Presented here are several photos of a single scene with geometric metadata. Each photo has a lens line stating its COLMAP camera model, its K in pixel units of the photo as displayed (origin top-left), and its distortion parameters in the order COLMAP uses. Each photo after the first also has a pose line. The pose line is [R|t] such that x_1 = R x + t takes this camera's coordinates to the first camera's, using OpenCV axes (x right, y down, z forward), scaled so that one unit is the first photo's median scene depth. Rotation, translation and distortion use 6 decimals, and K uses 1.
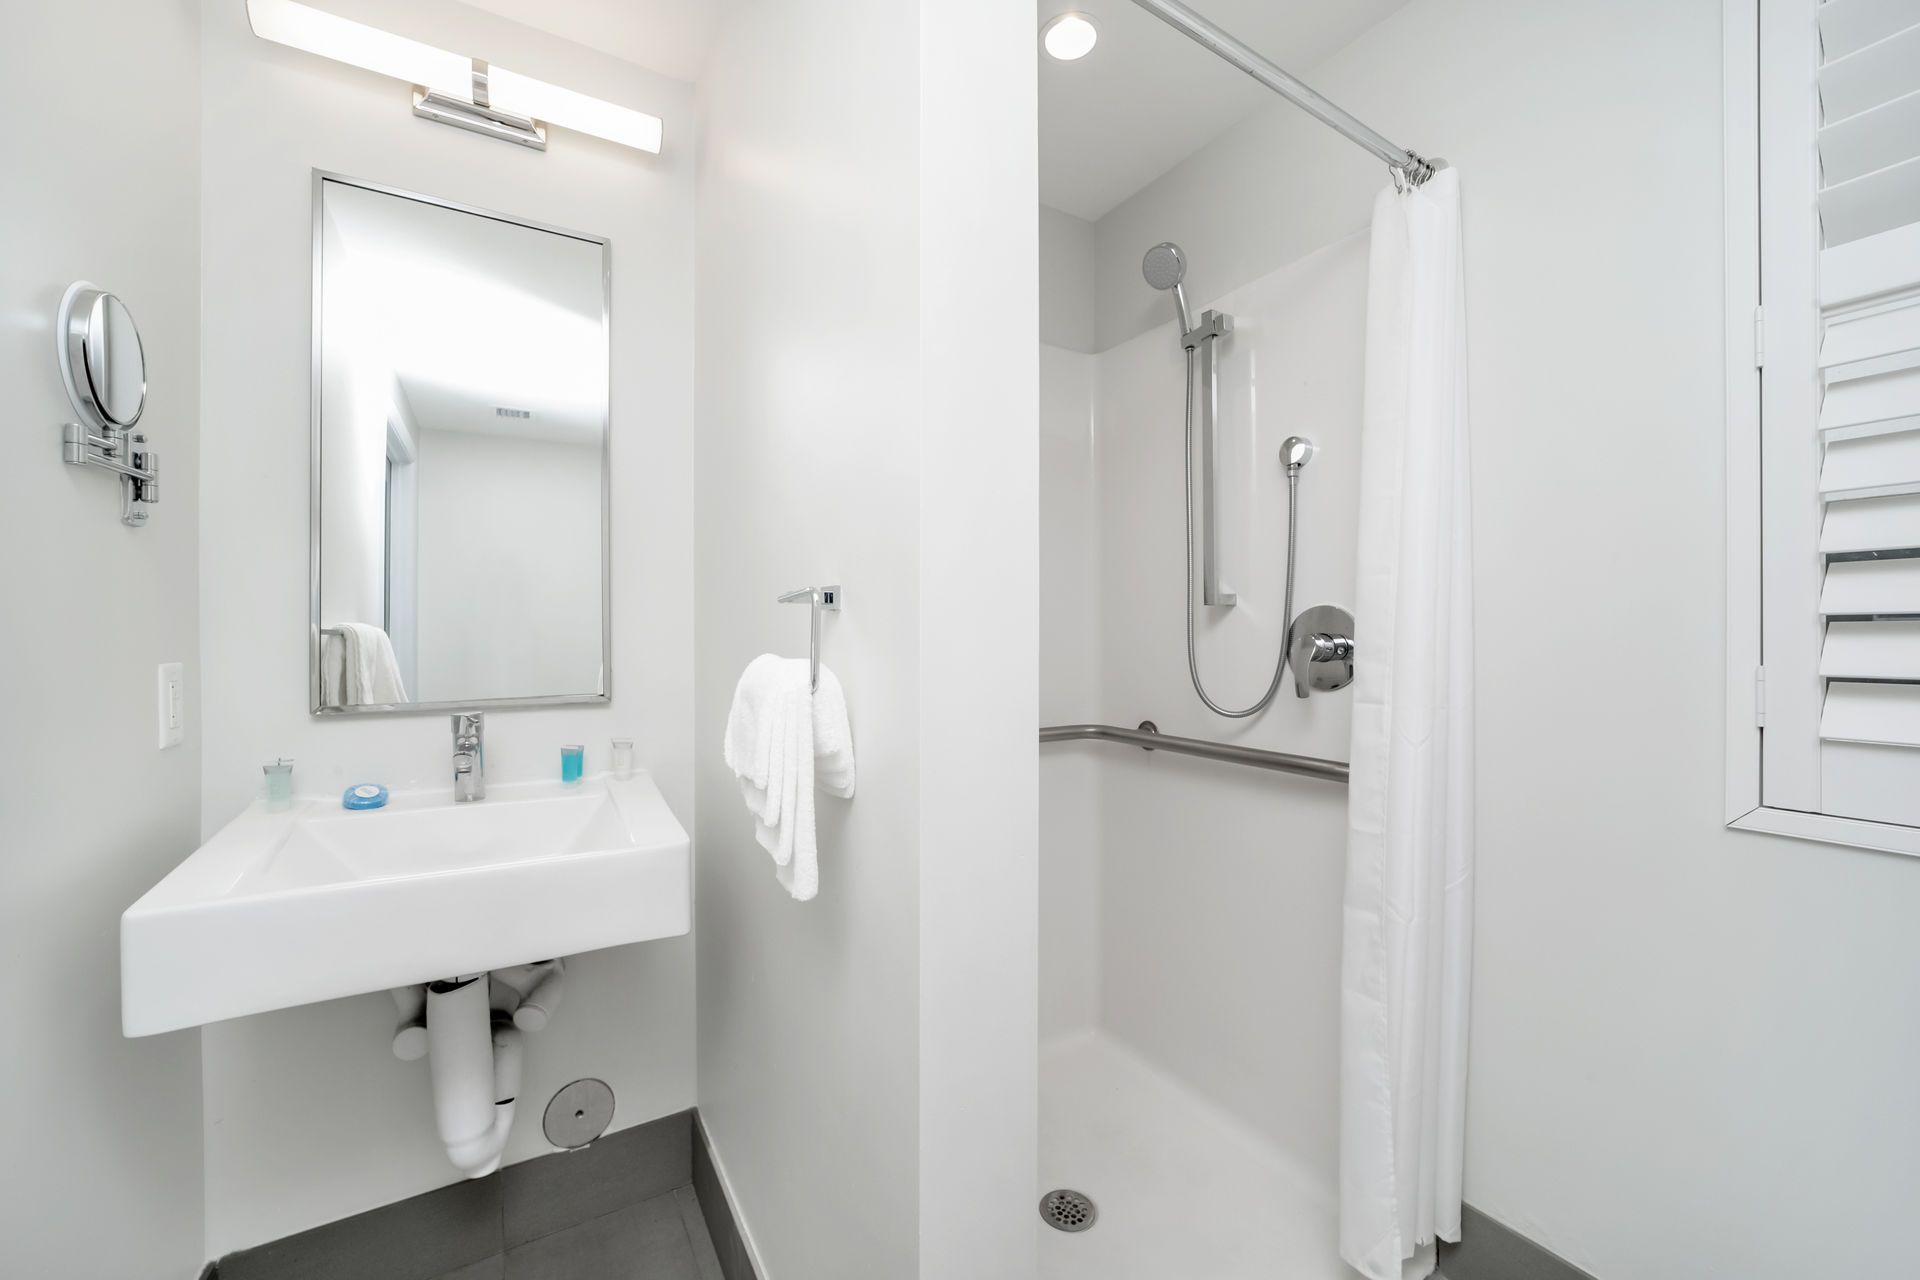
lens RADIAL K [[739.7, 0, 944.4], [0, 739.7, 633.7], [0, 0, 1]] dist [-0.021250, 0.000493]
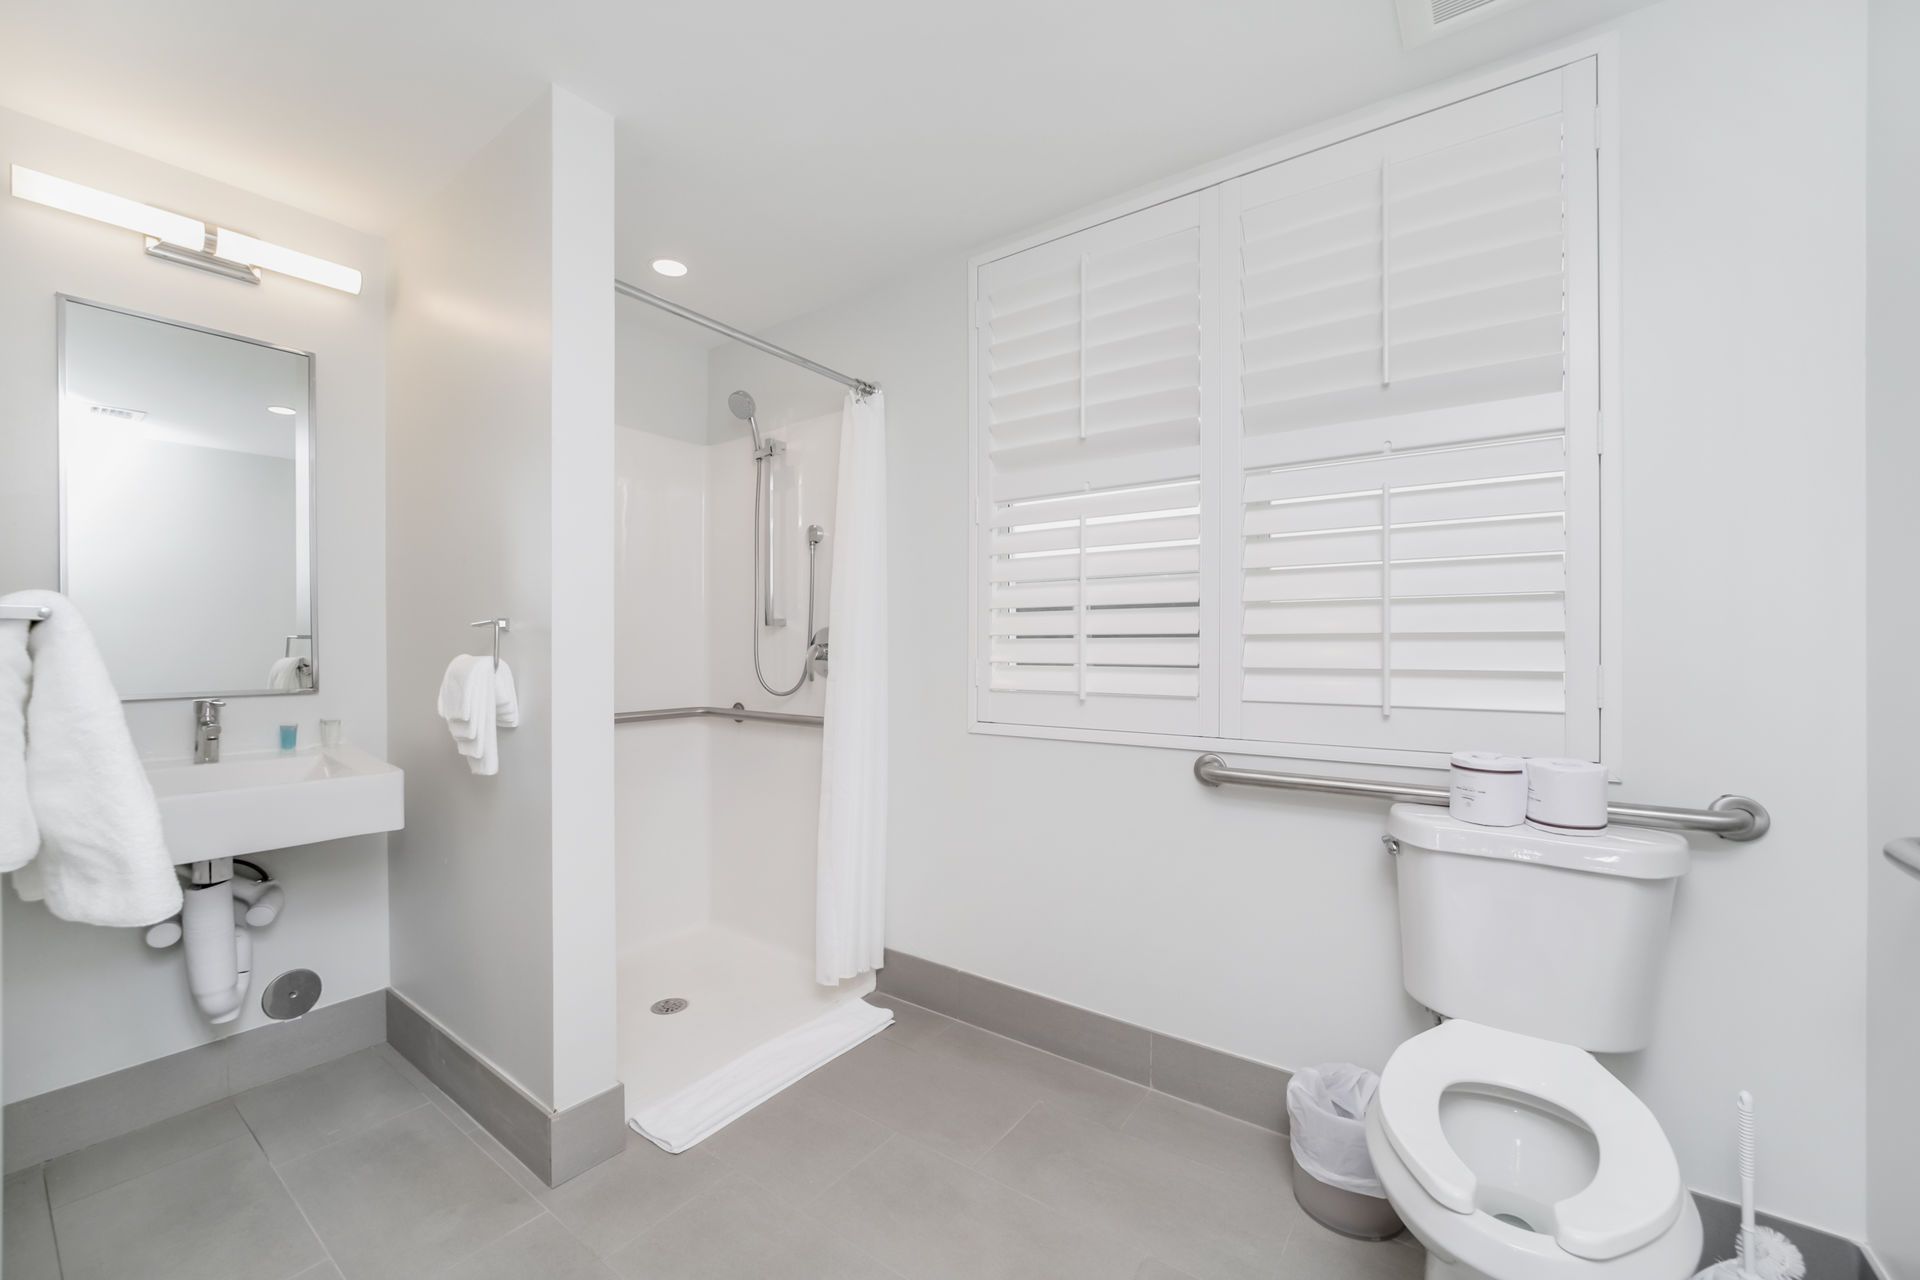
lens RADIAL K [[739.7, 0, 927.3], [0, 739.7, 649.1], [0, 0, 1]] dist [-0.021250, 0.000493]
pose [[0.922683, -0.002249, 0.385553, 0.082226], [-0.000750, 0.999971, 0.007629, 0.000146], [-0.385559, -0.007328, 0.922654, -0.768978]]
